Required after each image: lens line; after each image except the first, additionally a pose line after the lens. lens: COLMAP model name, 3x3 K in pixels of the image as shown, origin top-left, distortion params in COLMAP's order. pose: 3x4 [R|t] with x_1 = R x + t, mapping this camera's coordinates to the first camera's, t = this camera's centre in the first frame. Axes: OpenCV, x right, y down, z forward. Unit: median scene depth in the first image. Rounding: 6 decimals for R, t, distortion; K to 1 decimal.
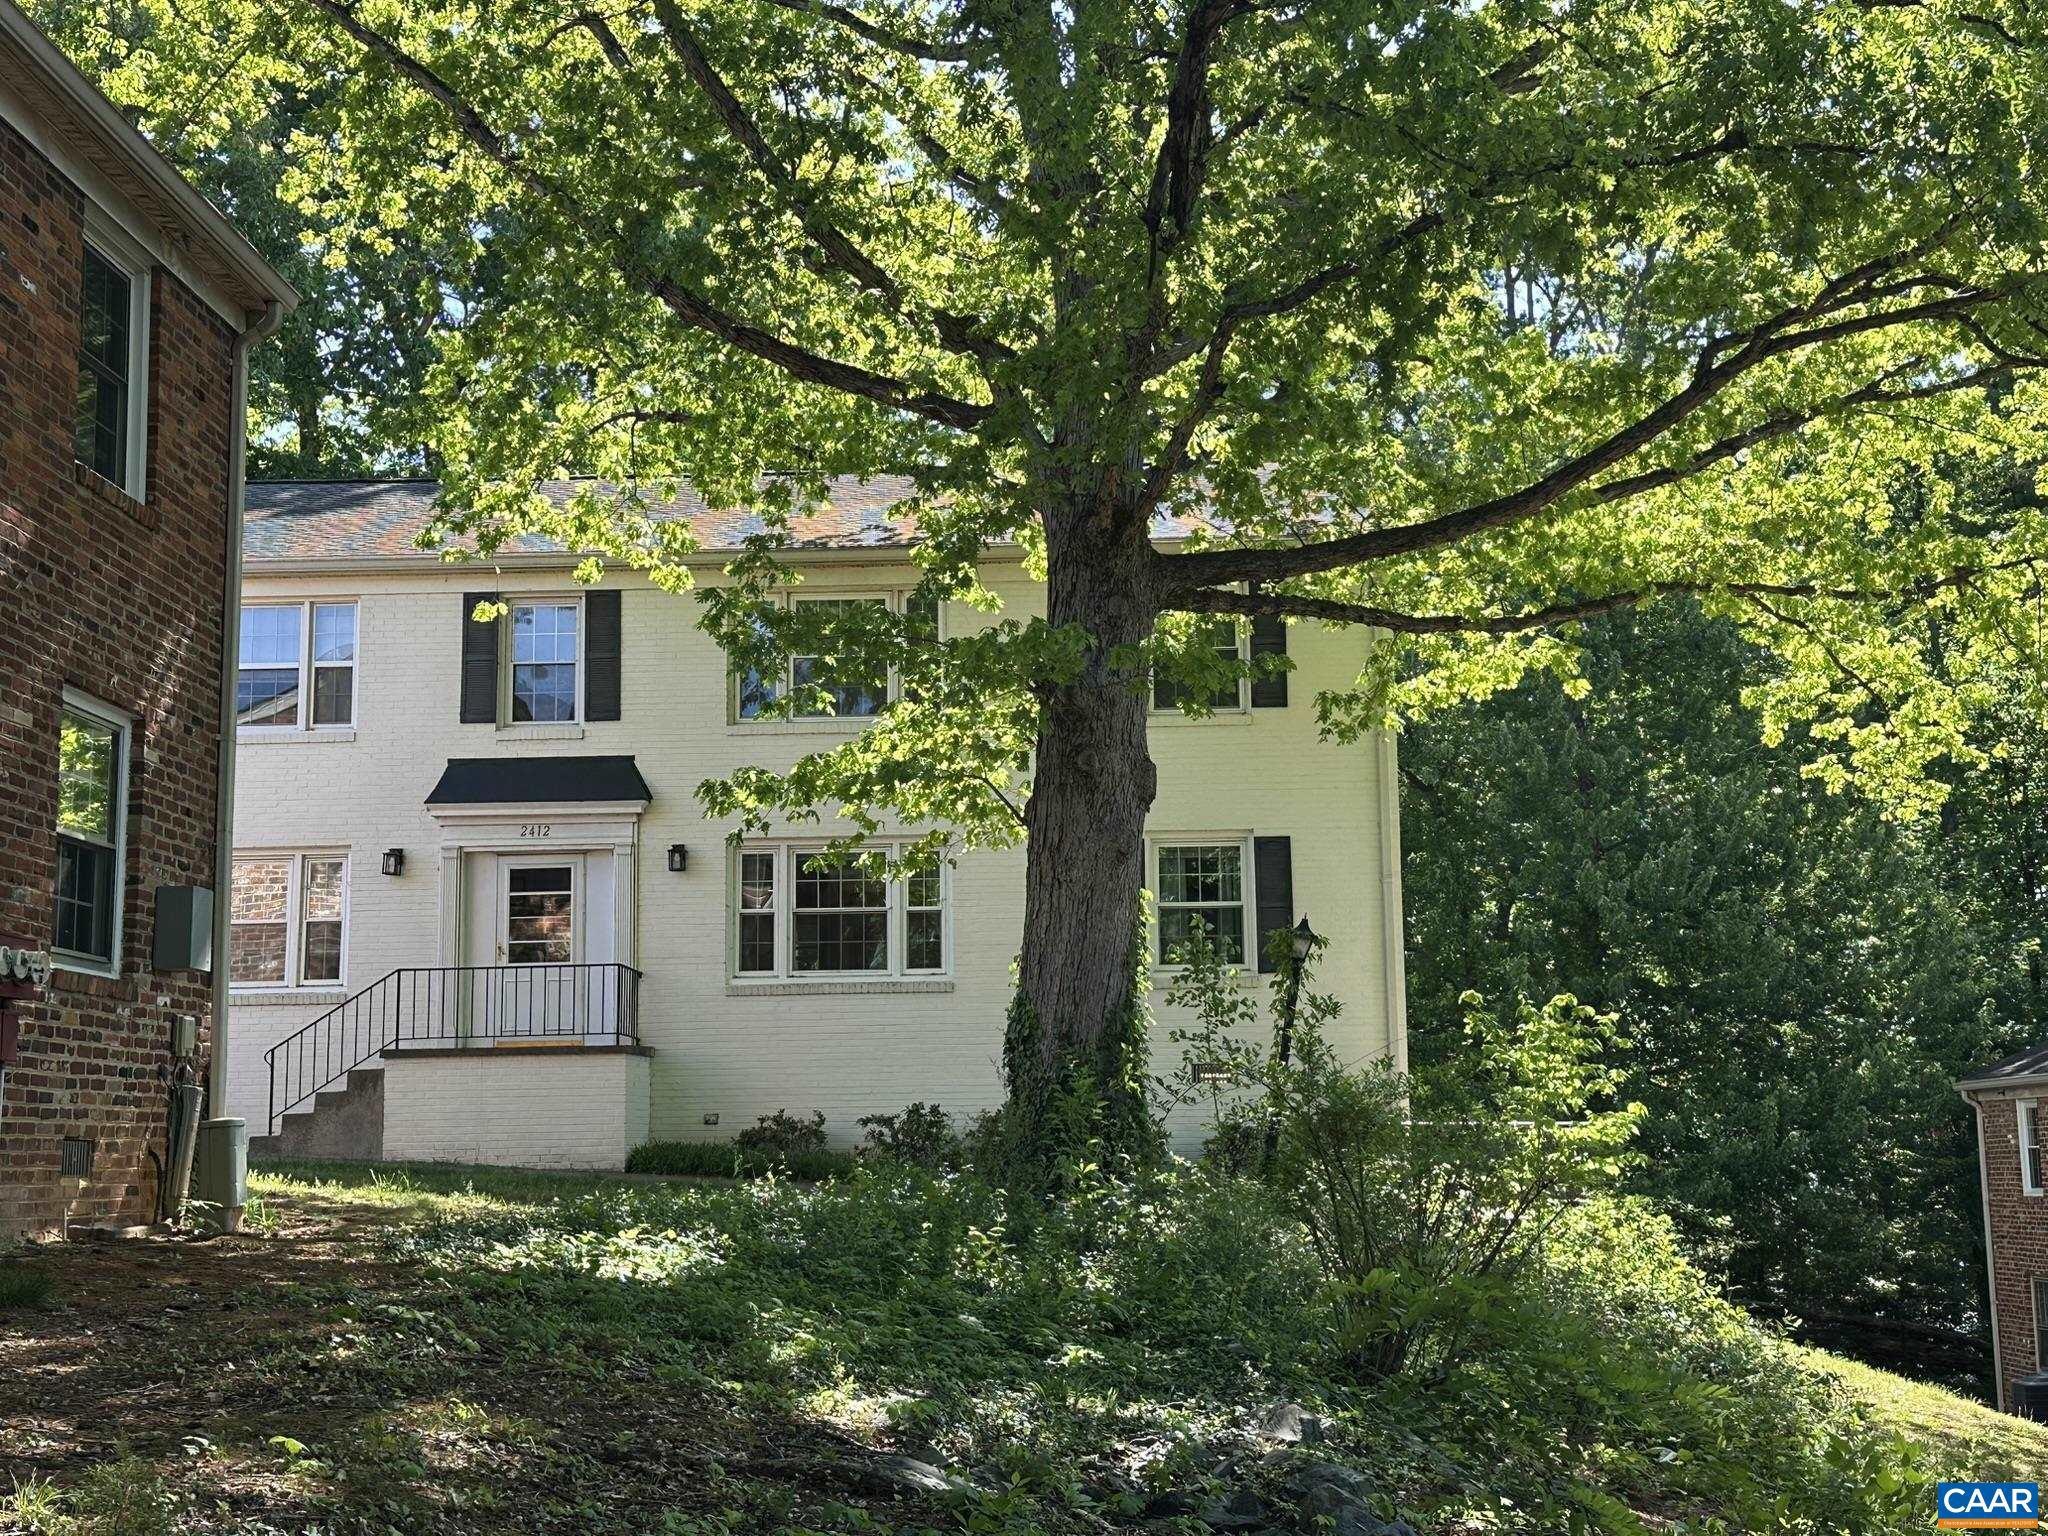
lens RADIAL K [[2596.8, 0, 1024.0], [0, 2596.8, 768.0], [0, 0, 1]] dist [0.236190, -0.003937]
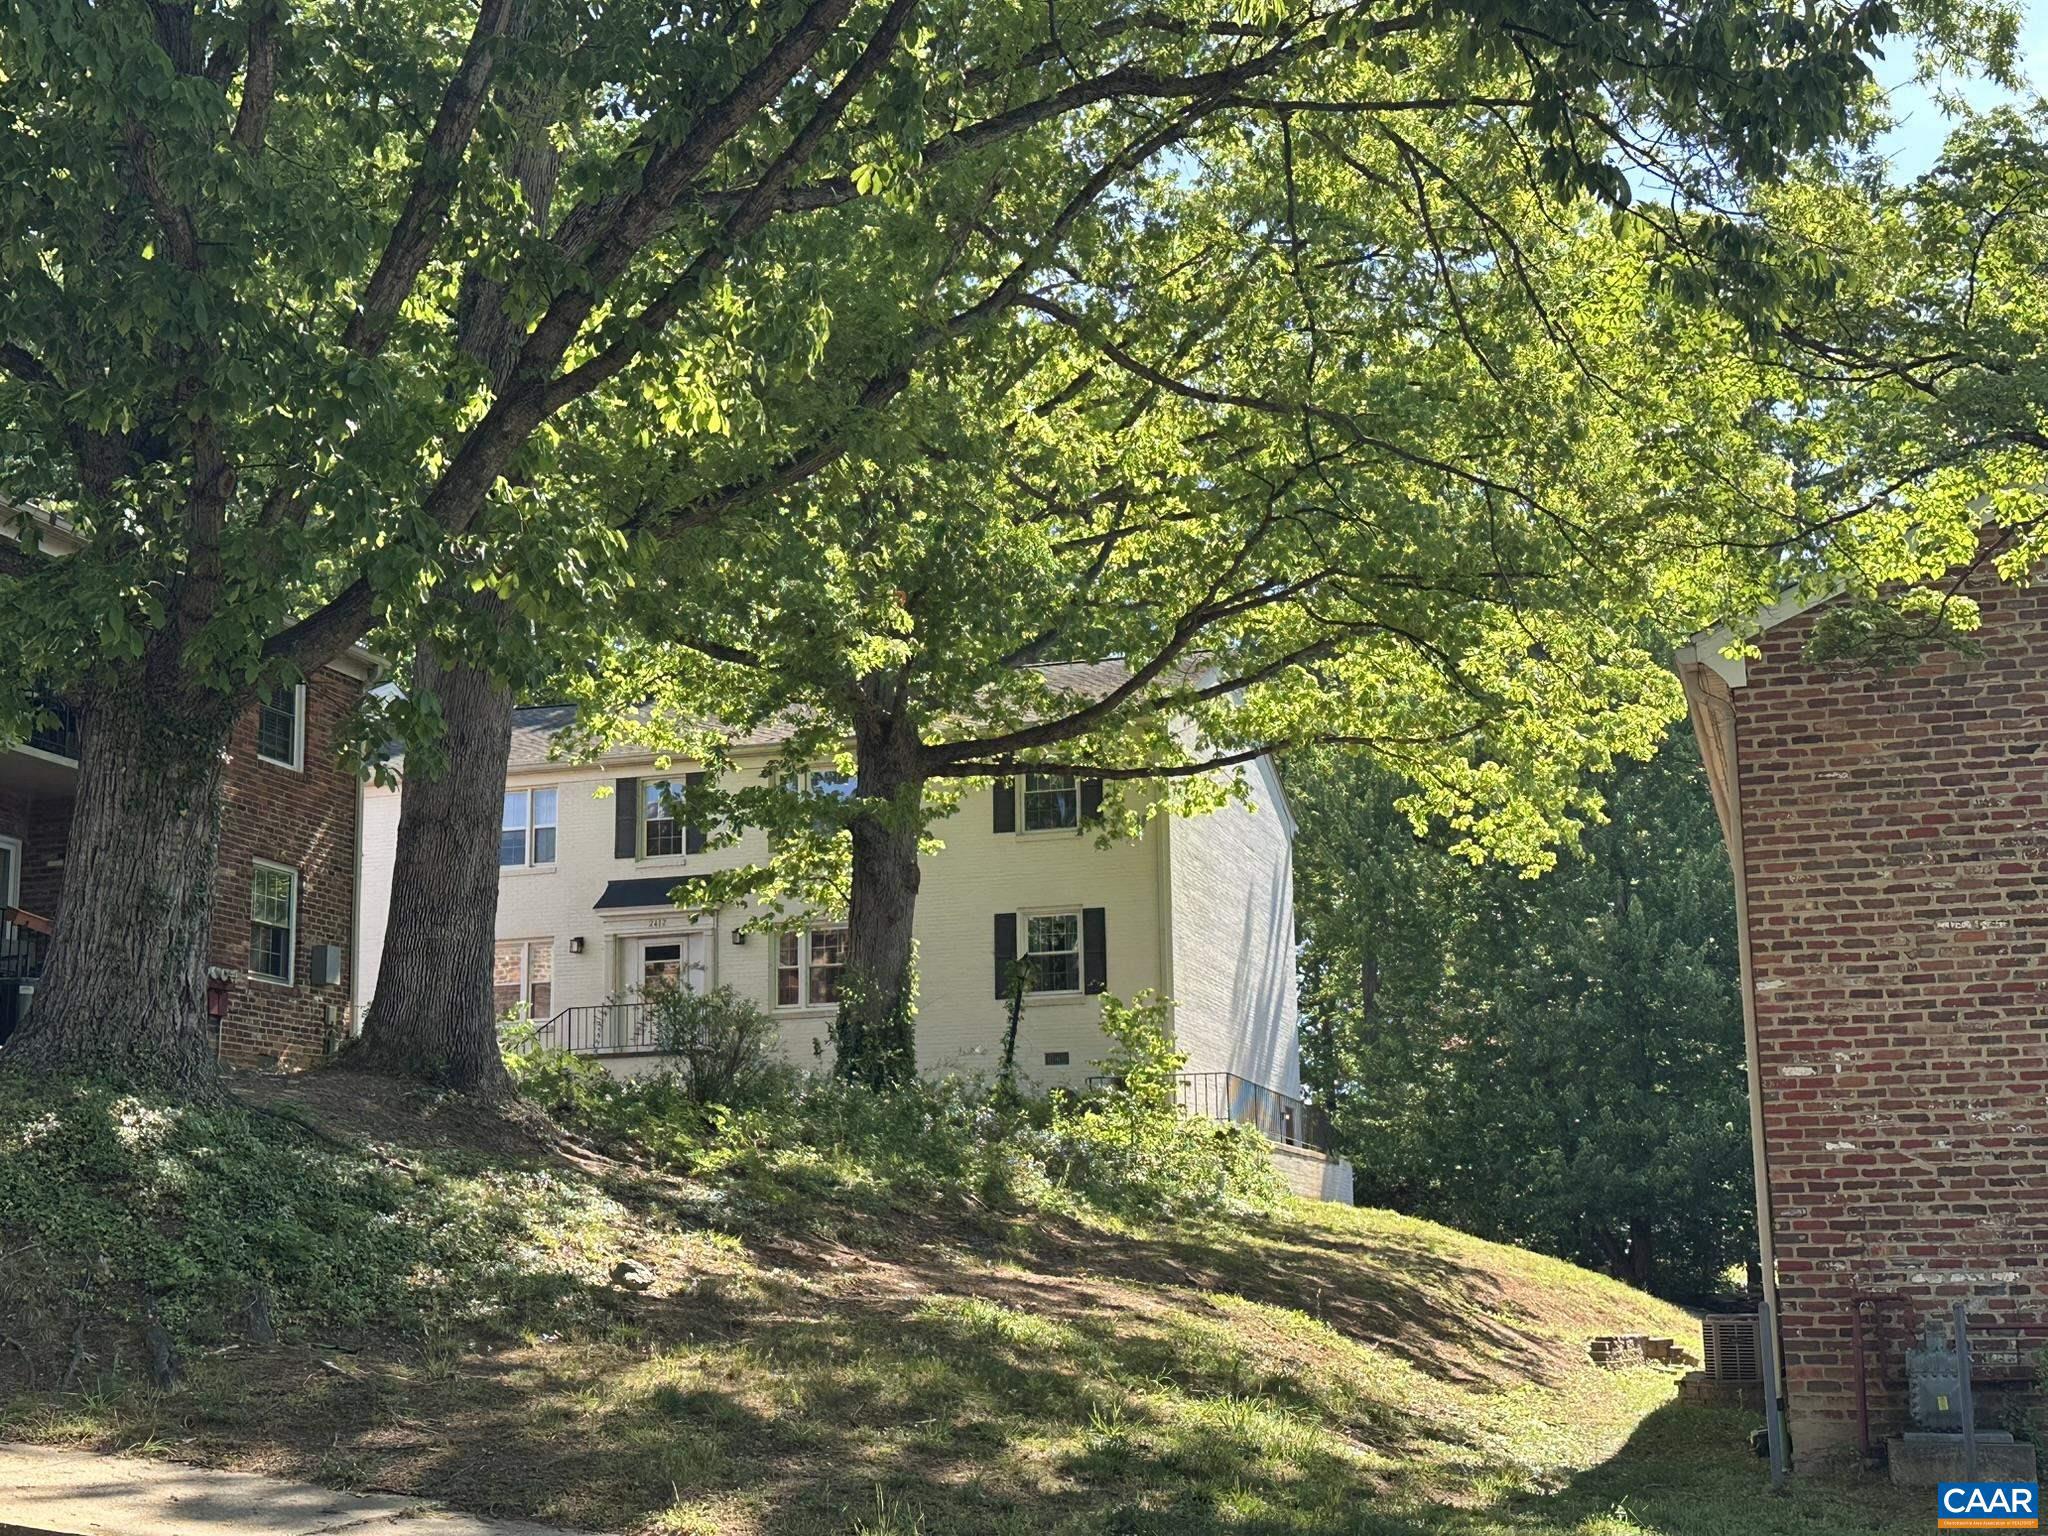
lens RADIAL K [[2843.2, 0, 1024.0], [0, 2843.2, 768.0], [0, 0, 1]] dist [0.183862, 0.016000]
pose [[0.965500, -0.051862, -0.255185, 0.490187], [0.041961, 0.998146, -0.044094, 0.015937], [0.256999, 0.031865, 0.965886, -0.654988]]
